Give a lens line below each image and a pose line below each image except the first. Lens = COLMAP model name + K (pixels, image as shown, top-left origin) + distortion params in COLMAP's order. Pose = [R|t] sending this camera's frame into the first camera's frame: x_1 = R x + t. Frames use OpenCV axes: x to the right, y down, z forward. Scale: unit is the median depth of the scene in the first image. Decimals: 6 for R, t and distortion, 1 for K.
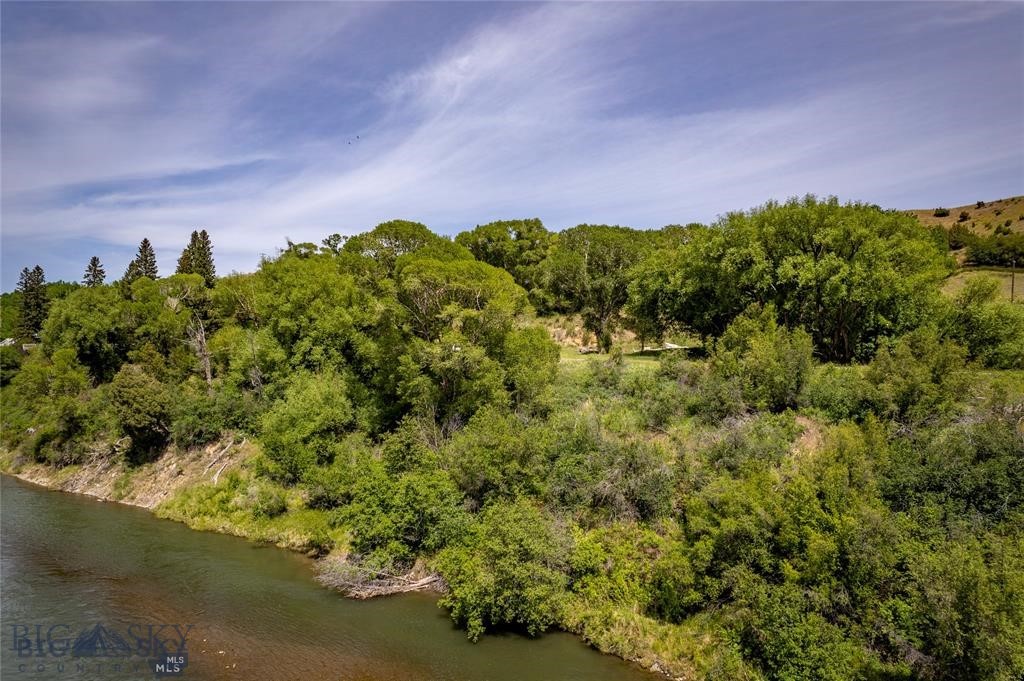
lens RADIAL K [[647.2, 0, 512.0], [0, 647.2, 340.5], [0, 0, 1]] dist [-0.069700, 0.058932]
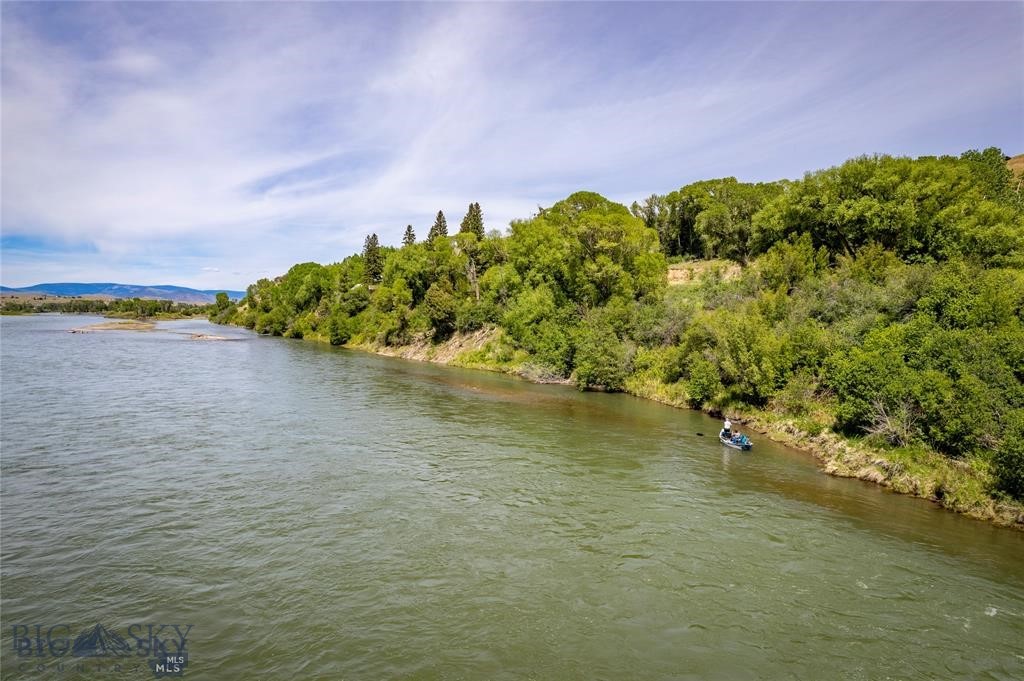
lens RADIAL K [[647.2, 0, 512.0], [0, 647.2, 340.5], [0, 0, 1]] dist [-0.069700, 0.058932]
pose [[0.918306, 0.024086, -0.395137, 0.266550], [-0.000550, 0.998224, 0.059569, 0.078581], [0.395870, -0.054486, 0.916689, -0.492281]]
